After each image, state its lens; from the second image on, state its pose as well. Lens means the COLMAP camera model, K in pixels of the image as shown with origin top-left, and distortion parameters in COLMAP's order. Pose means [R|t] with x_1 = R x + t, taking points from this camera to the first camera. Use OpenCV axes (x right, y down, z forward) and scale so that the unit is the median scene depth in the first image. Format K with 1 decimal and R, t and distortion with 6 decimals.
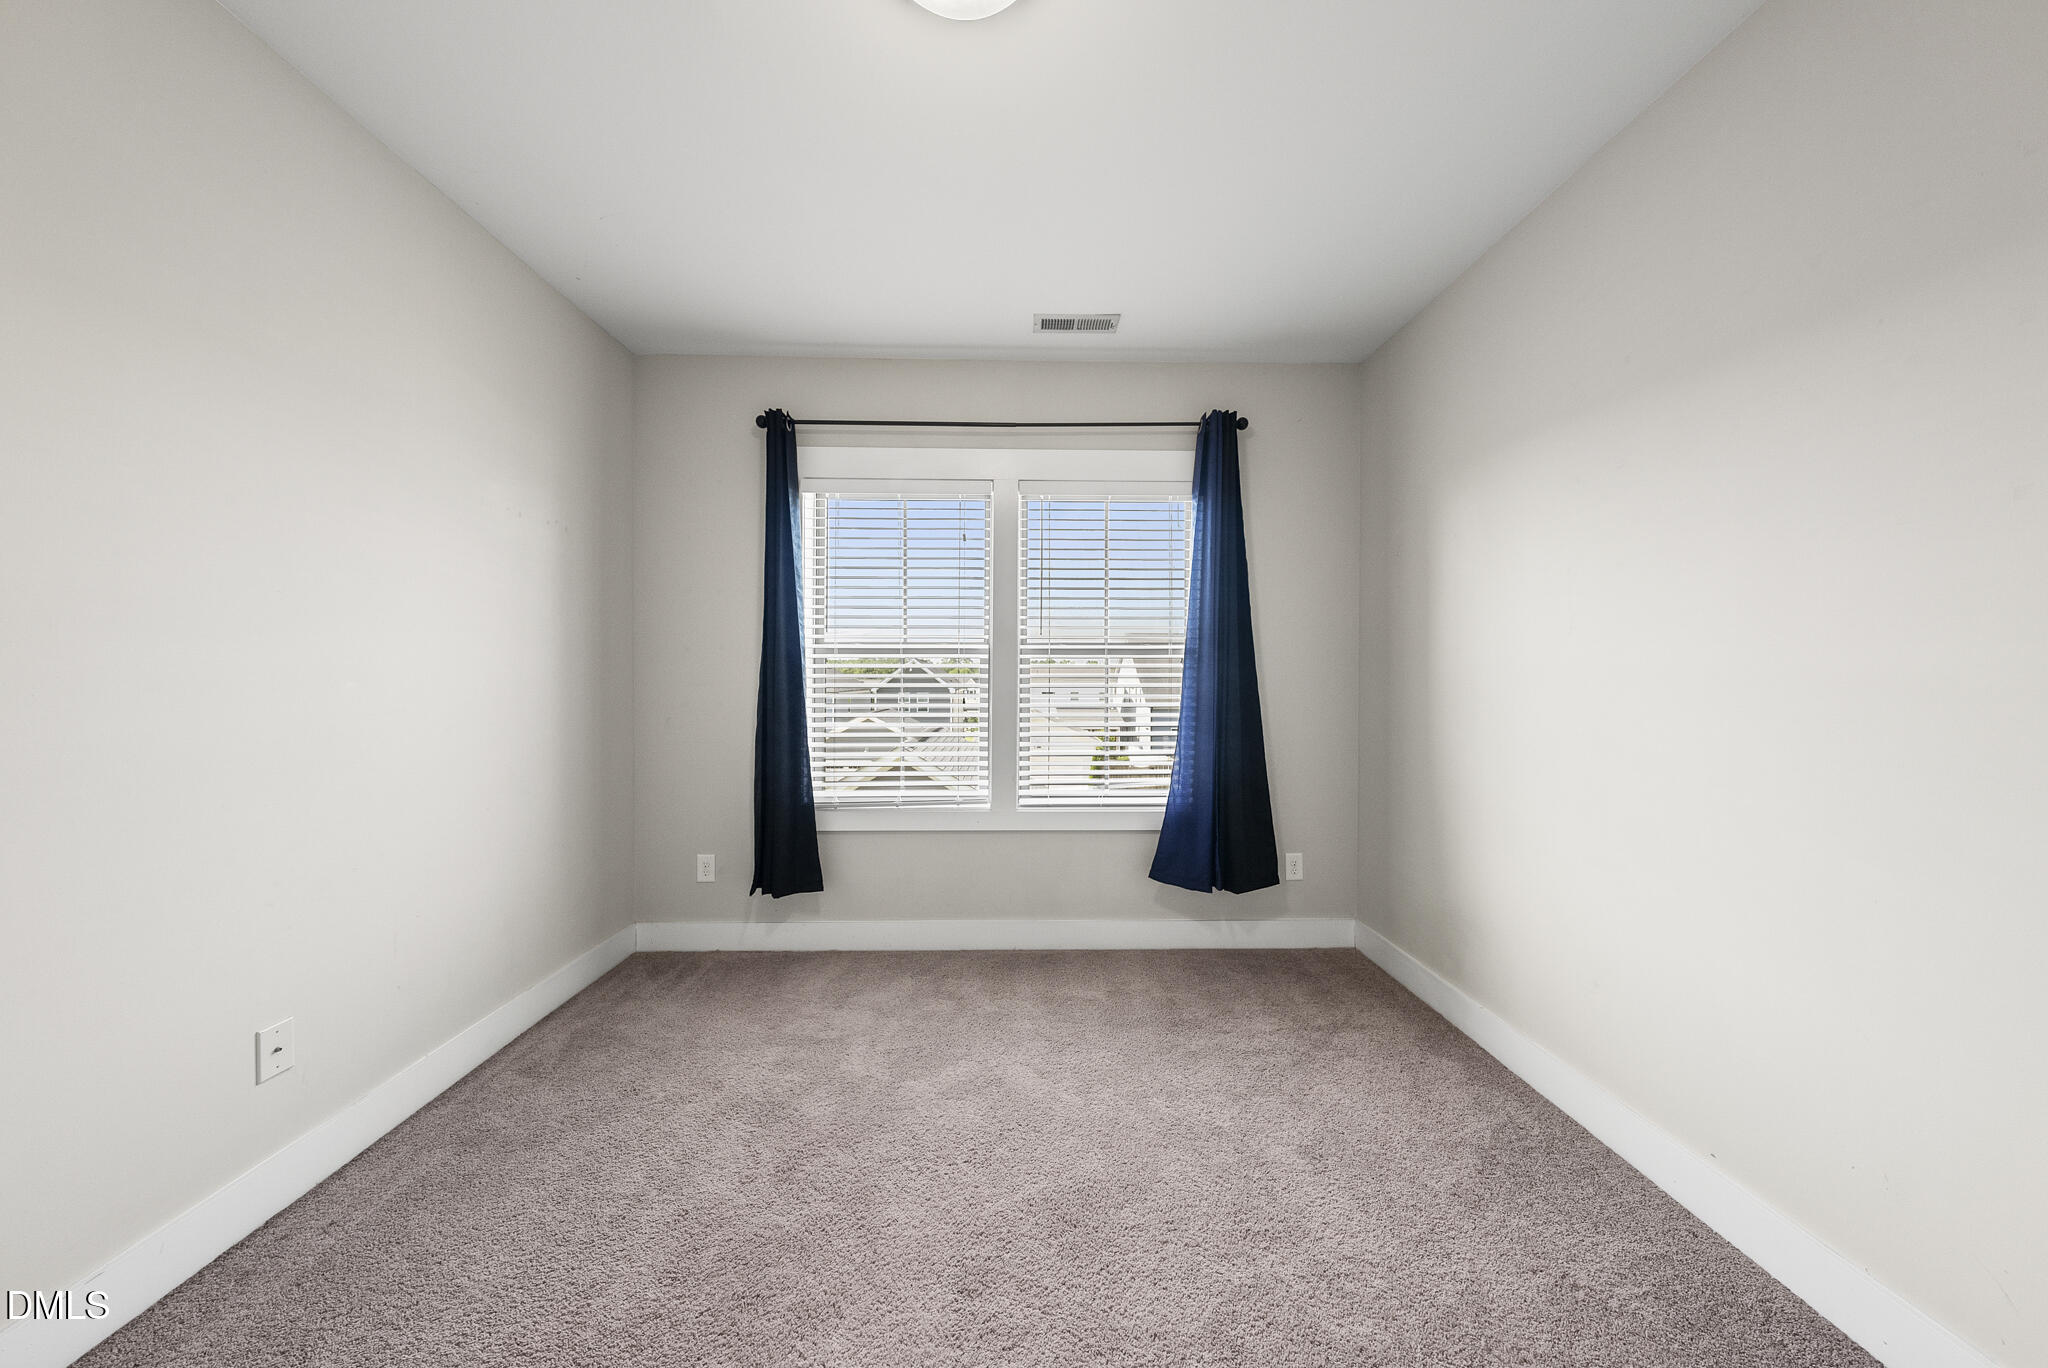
lens RADIAL K [[698.8, 0, 1026.1], [0, 698.8, 685.9], [0, 0, 1]] dist [-0.000018, -0.000095]
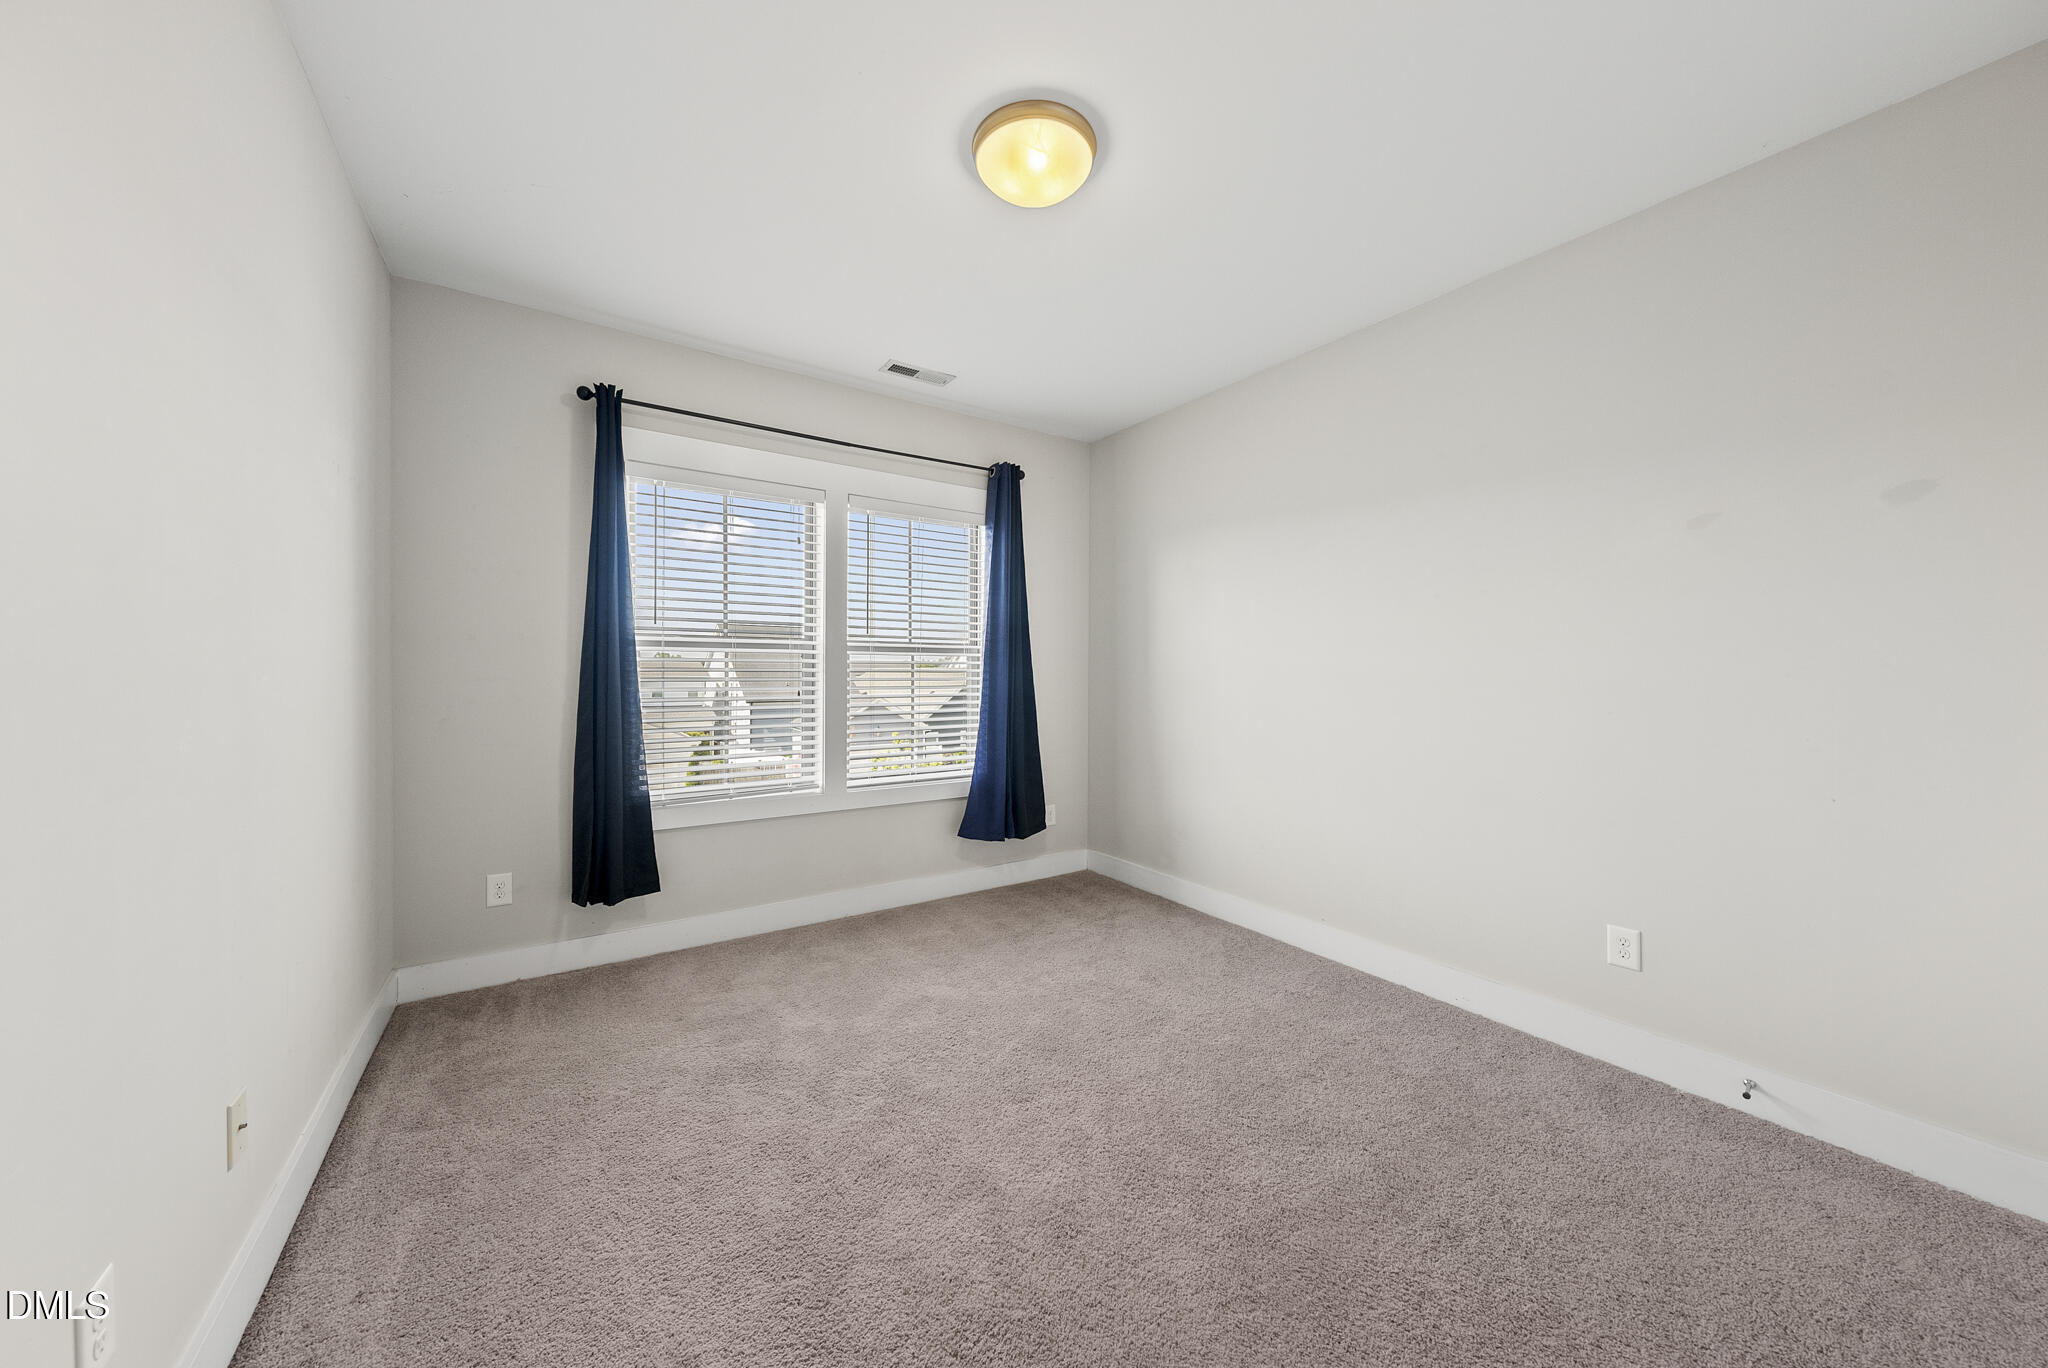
lens RADIAL K [[704.0, 0, 1027.4], [0, 704.0, 686.6], [0, 0, 1]] dist [-0.001093, -0.000291]
pose [[0.839091, -0.008985, 0.543918, -0.400767], [0.005145, 0.999950, 0.008580, 0.003834], [-0.543967, -0.004401, 0.839095, -0.097888]]
